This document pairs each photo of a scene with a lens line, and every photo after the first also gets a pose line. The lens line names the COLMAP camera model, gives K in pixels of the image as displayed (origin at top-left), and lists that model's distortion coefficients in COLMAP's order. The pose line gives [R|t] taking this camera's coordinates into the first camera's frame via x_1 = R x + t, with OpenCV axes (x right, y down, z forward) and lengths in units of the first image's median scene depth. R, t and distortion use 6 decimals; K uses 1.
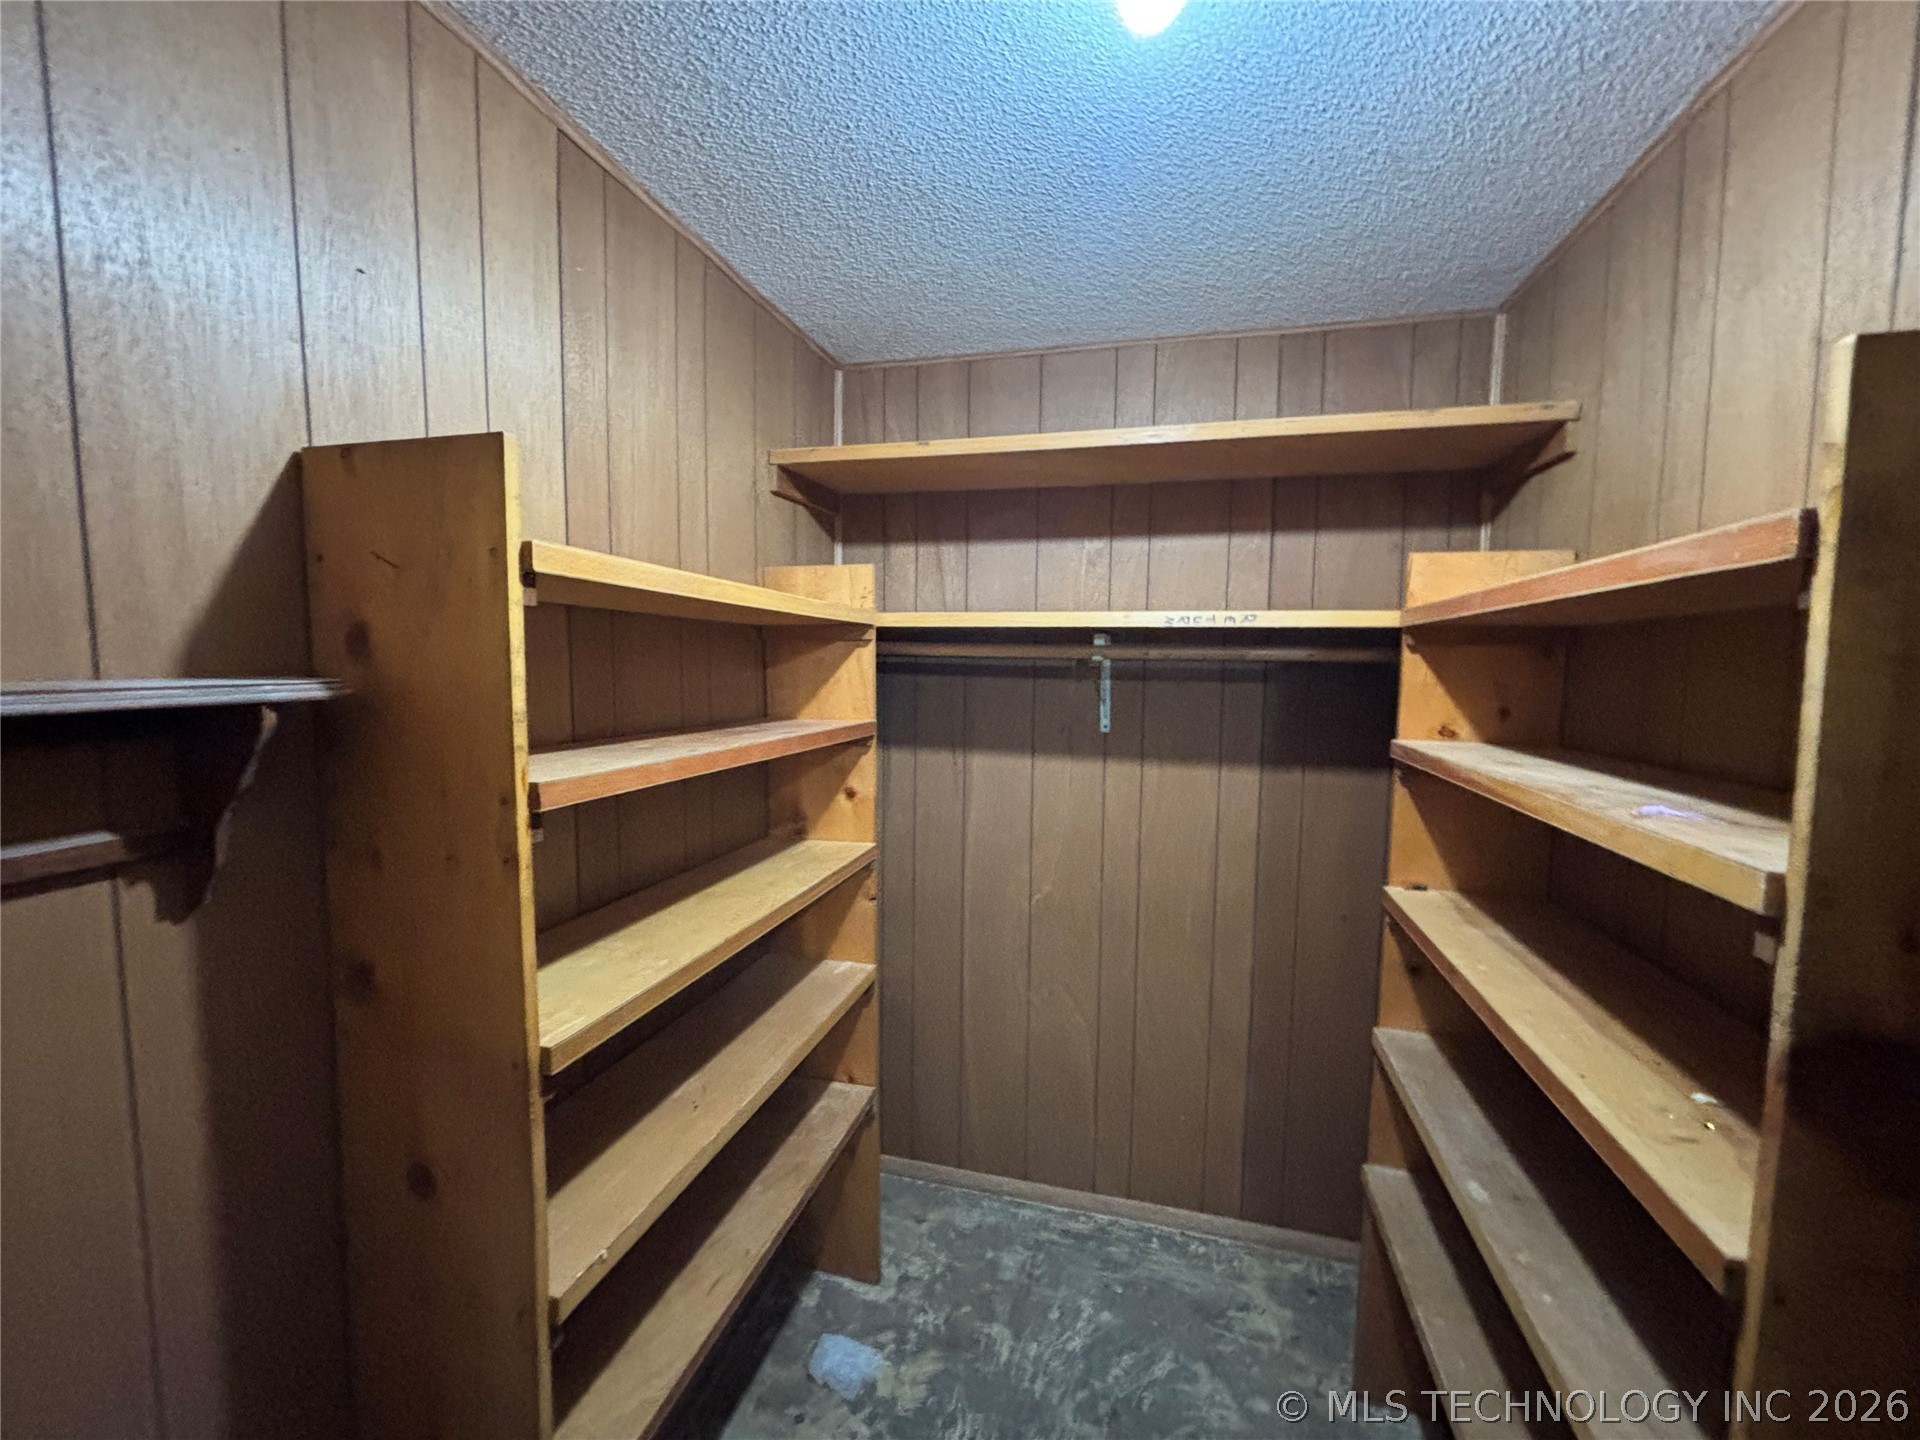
lens RADIAL K [[774.8, 0, 960.4], [0, 774.8, 720.6], [0, 0, 1]] dist [0.001557, -0.000899]
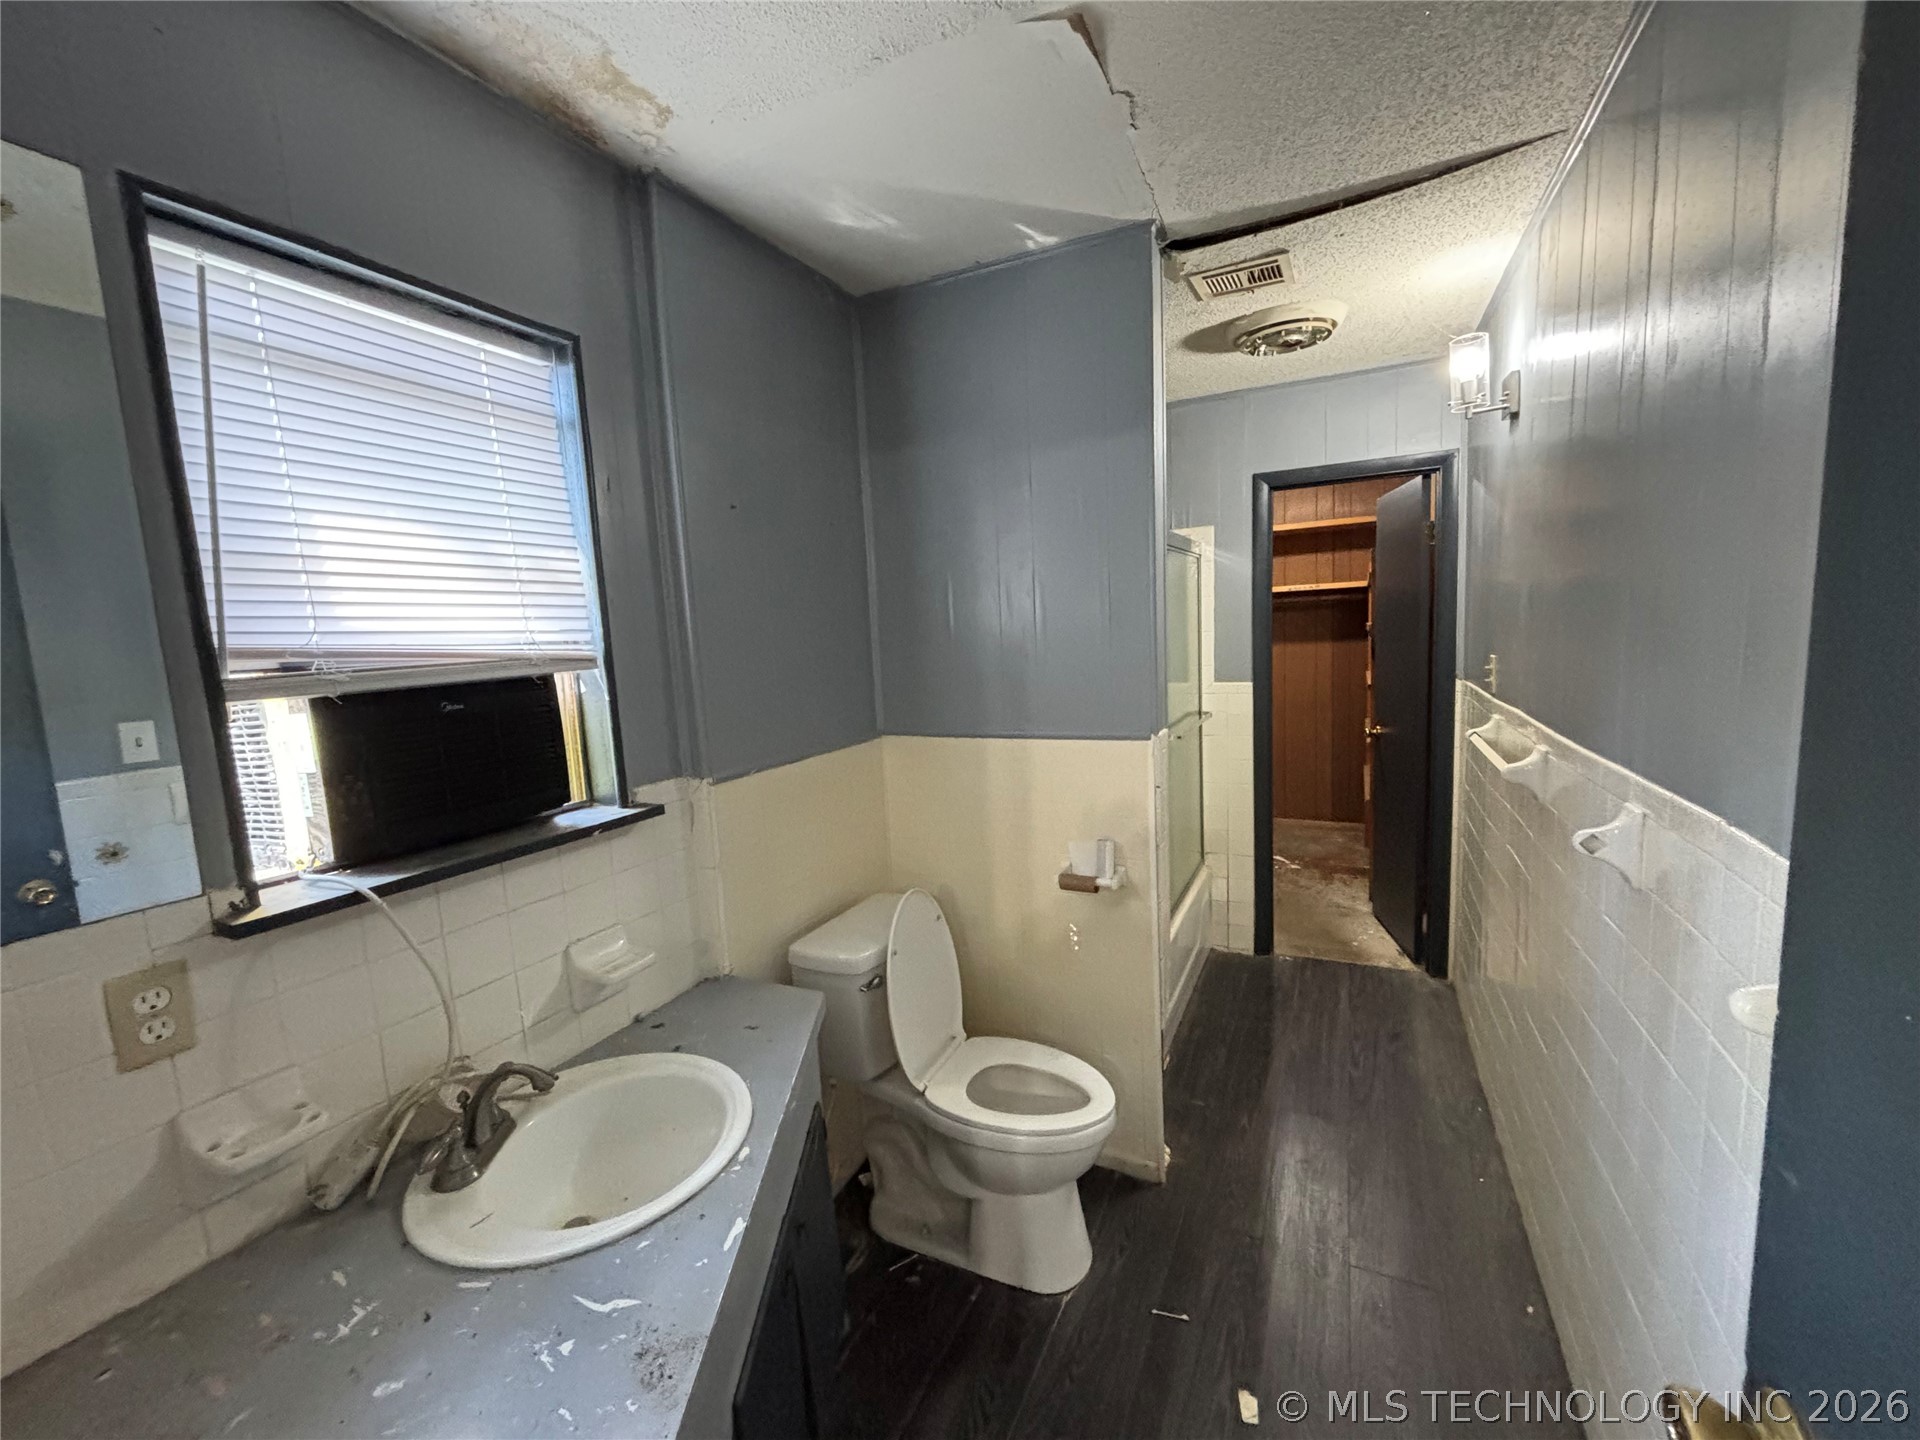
lens RADIAL K [[774.8, 0, 956.7], [0, 774.8, 721.0], [0, 0, 1]] dist [0.001557, -0.000899]
pose [[0.978820, -0.033493, -0.201963, -0.339220], [0.042163, 0.998358, 0.038779, 0.176310], [0.200332, -0.046473, 0.978625, -1.853313]]
